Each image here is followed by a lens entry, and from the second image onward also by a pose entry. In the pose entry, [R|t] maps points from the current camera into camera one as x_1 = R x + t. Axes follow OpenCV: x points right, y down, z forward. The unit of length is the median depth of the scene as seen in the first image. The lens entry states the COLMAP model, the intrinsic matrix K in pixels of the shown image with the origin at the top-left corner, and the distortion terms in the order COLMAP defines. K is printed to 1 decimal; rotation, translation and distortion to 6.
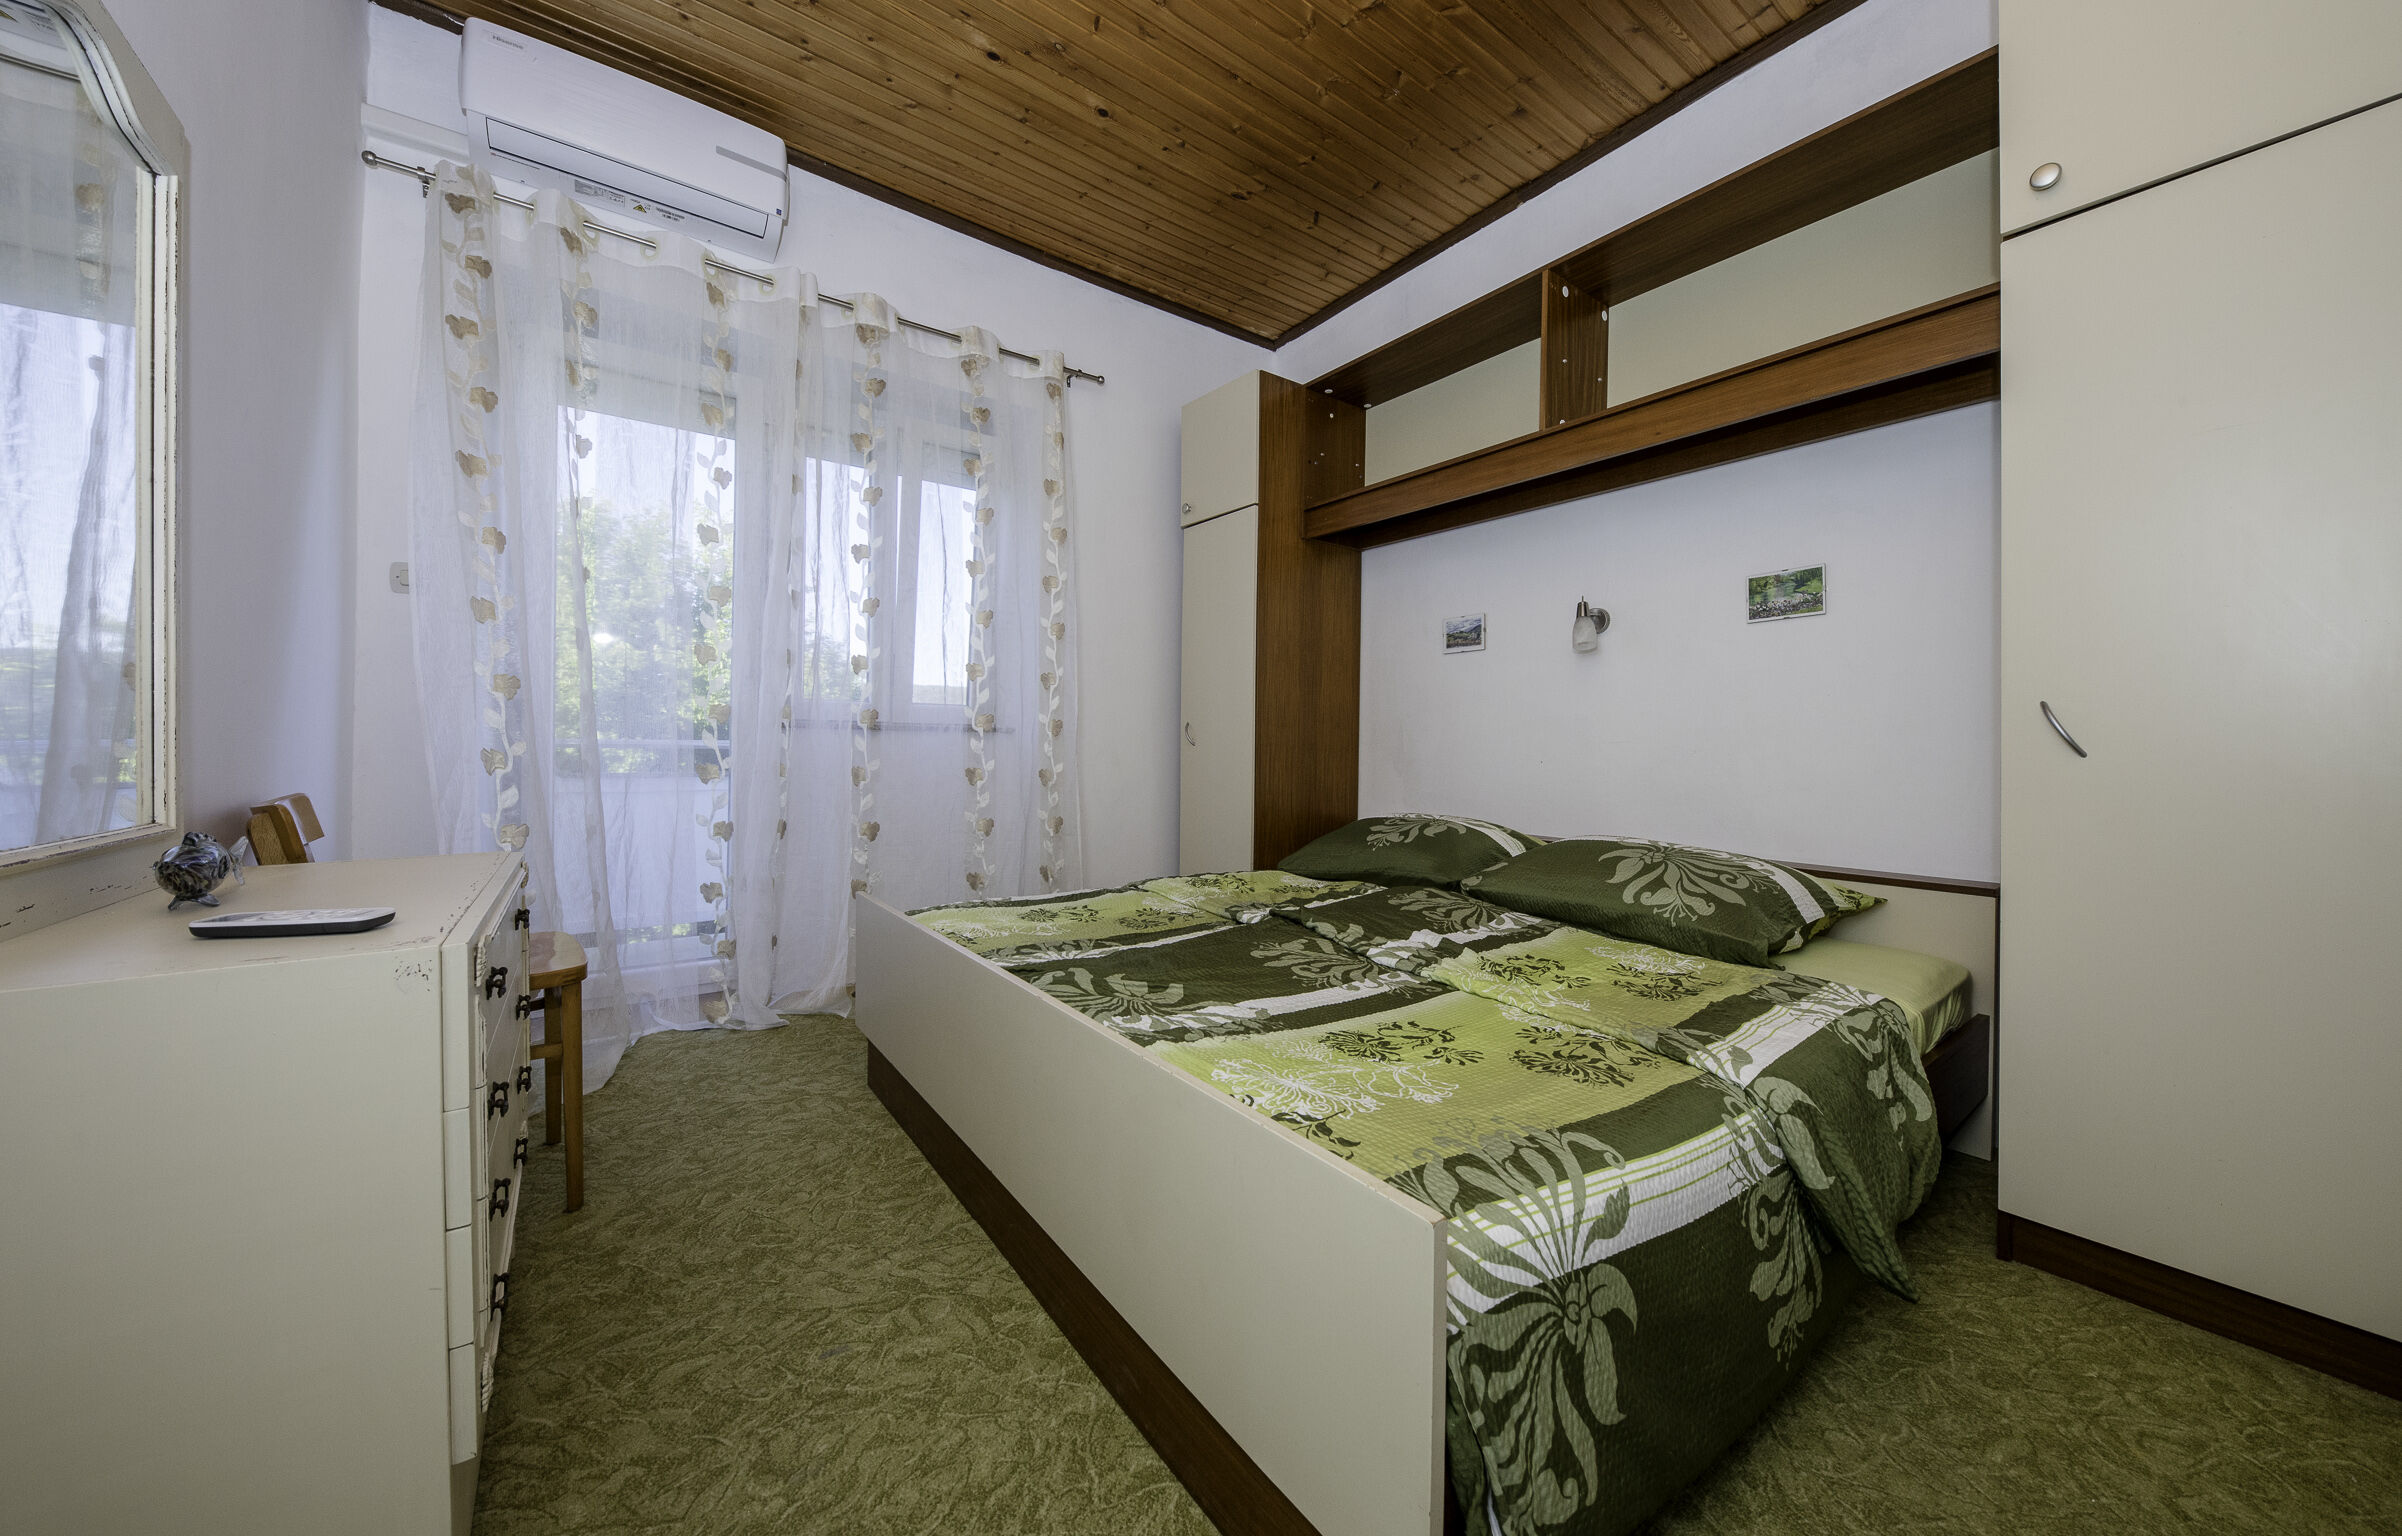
lens RADIAL K [[824.0, 0, 1196.6], [0, 824.0, 742.3], [0, 0, 1]] dist [0.008705, -0.004850]
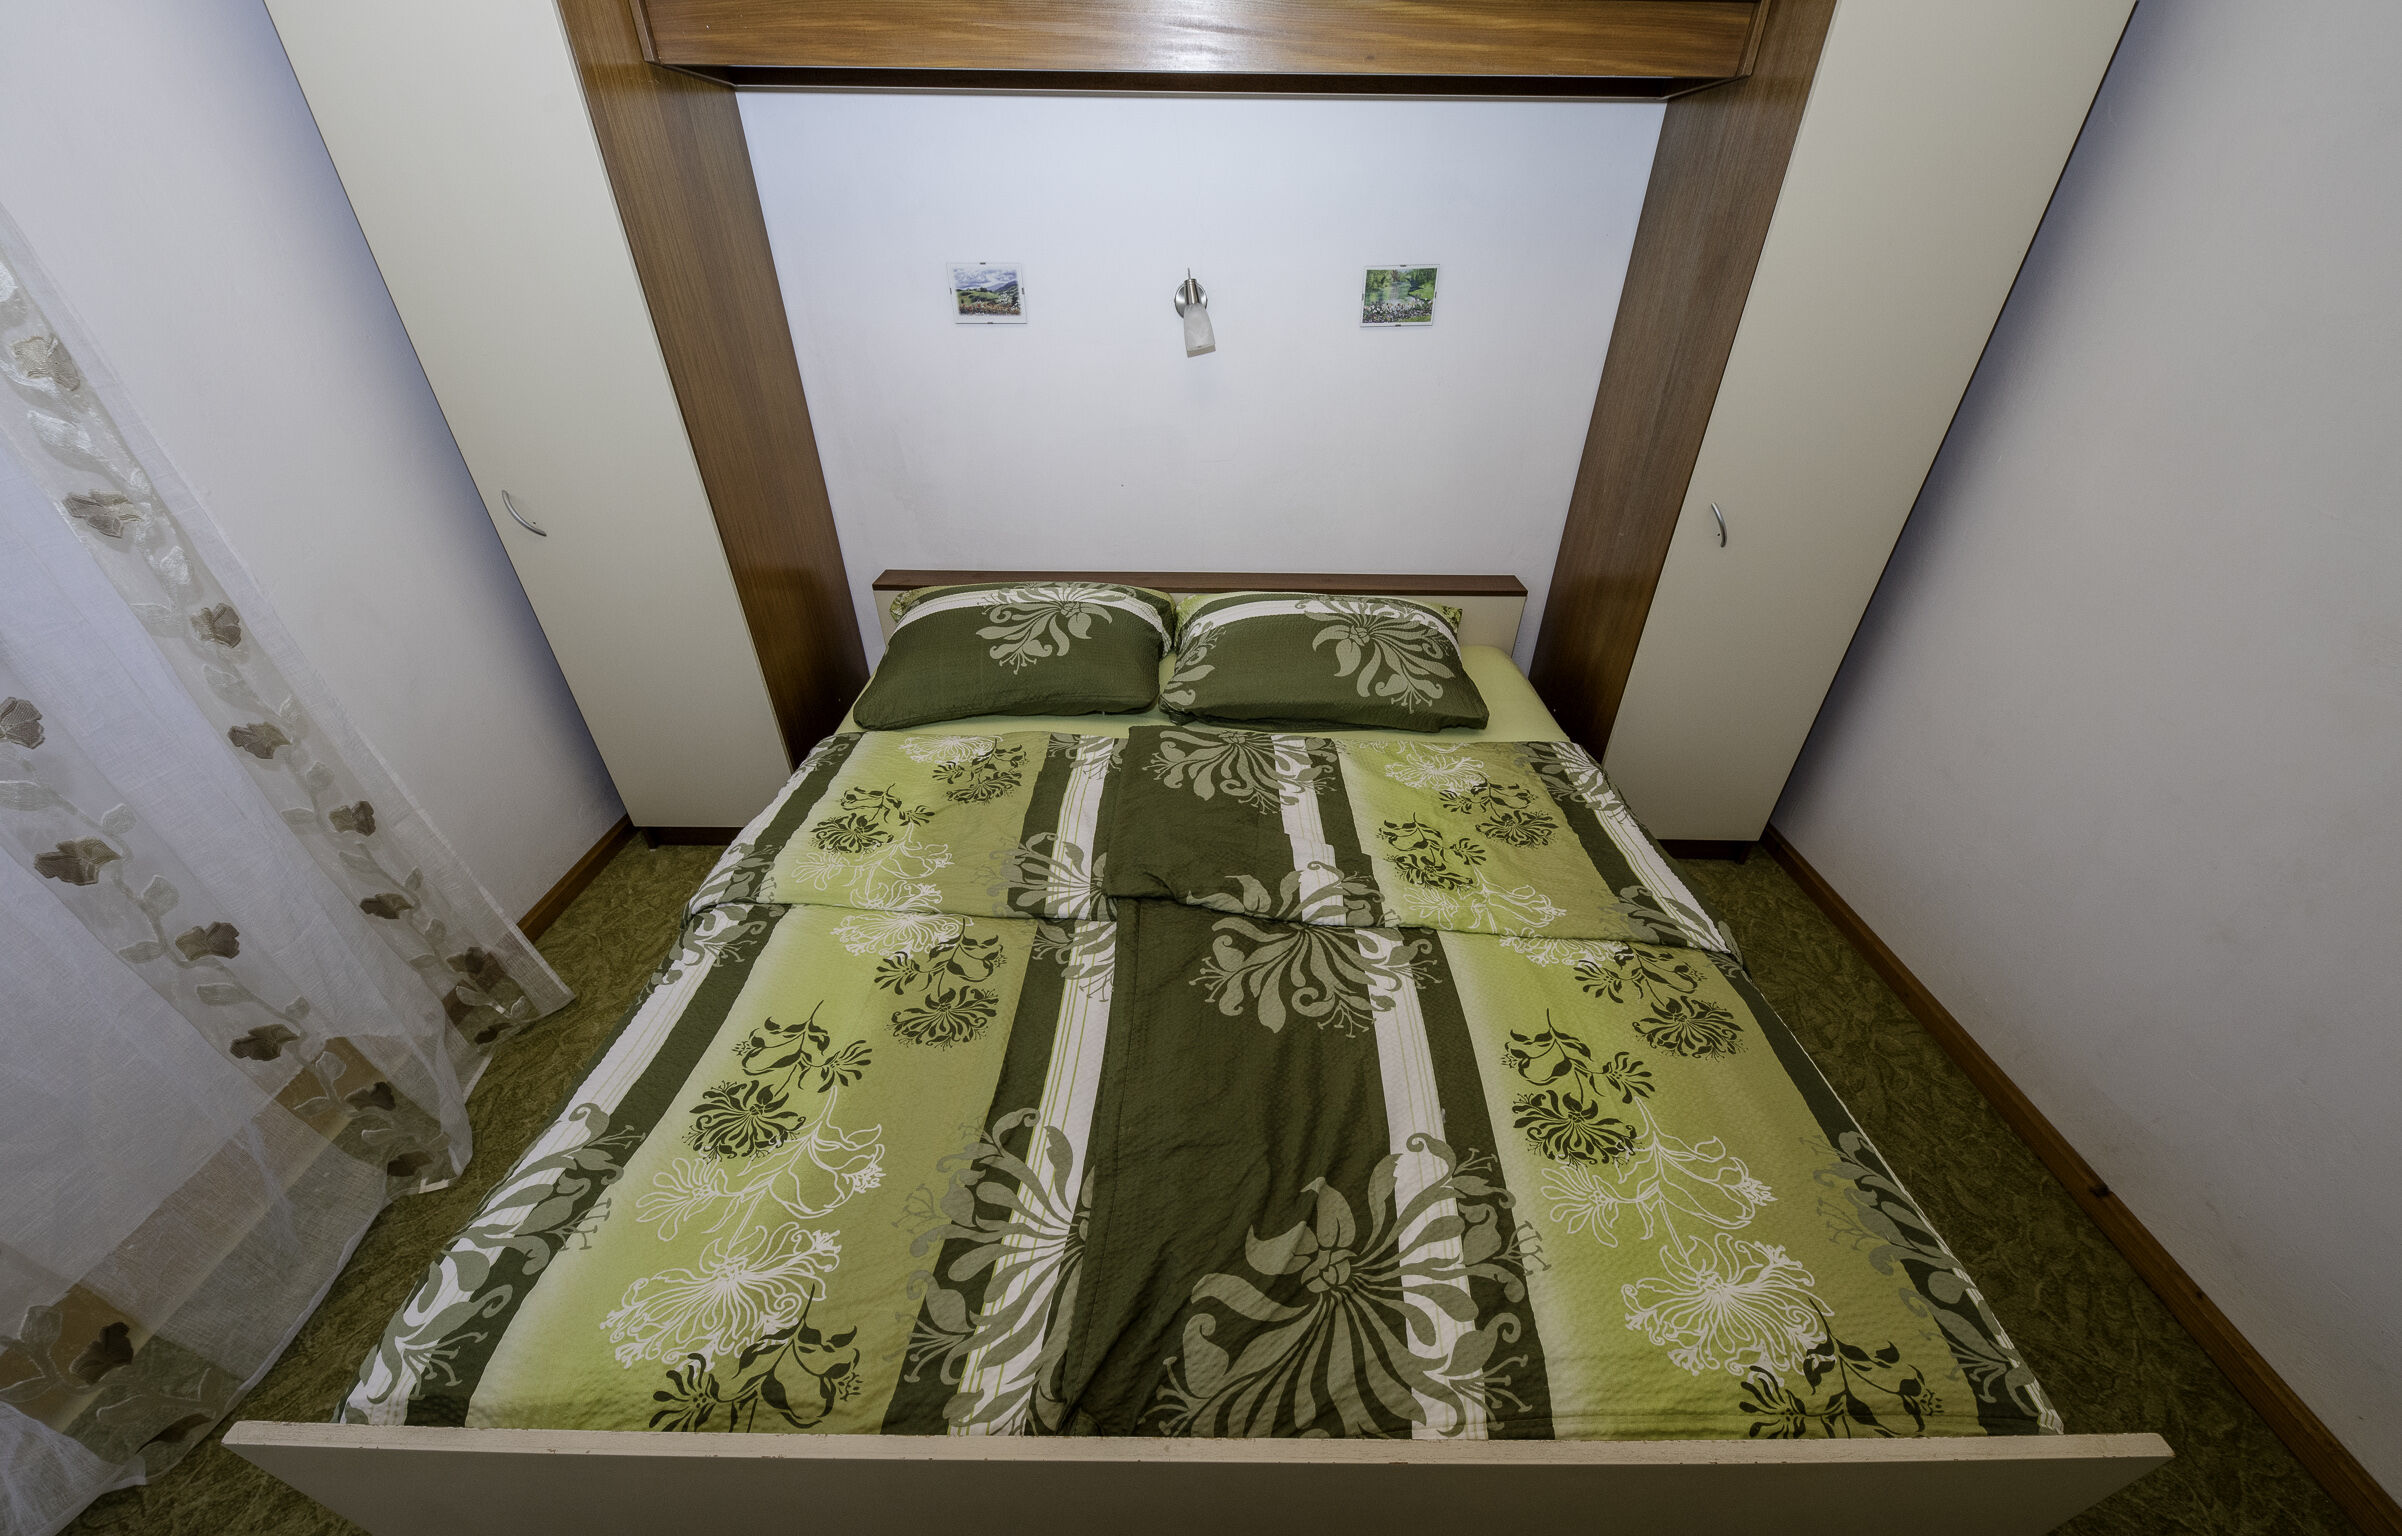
lens RADIAL K [[824.0, 0, 1196.6], [0, 824.0, 742.3], [0, 0, 1]] dist [0.008705, -0.004850]
pose [[0.587877, -0.442063, 0.677481, -0.369557], [-0.004076, 0.835853, 0.548938, -0.378874], [-0.808940, -0.325469, 0.489577, 0.809502]]
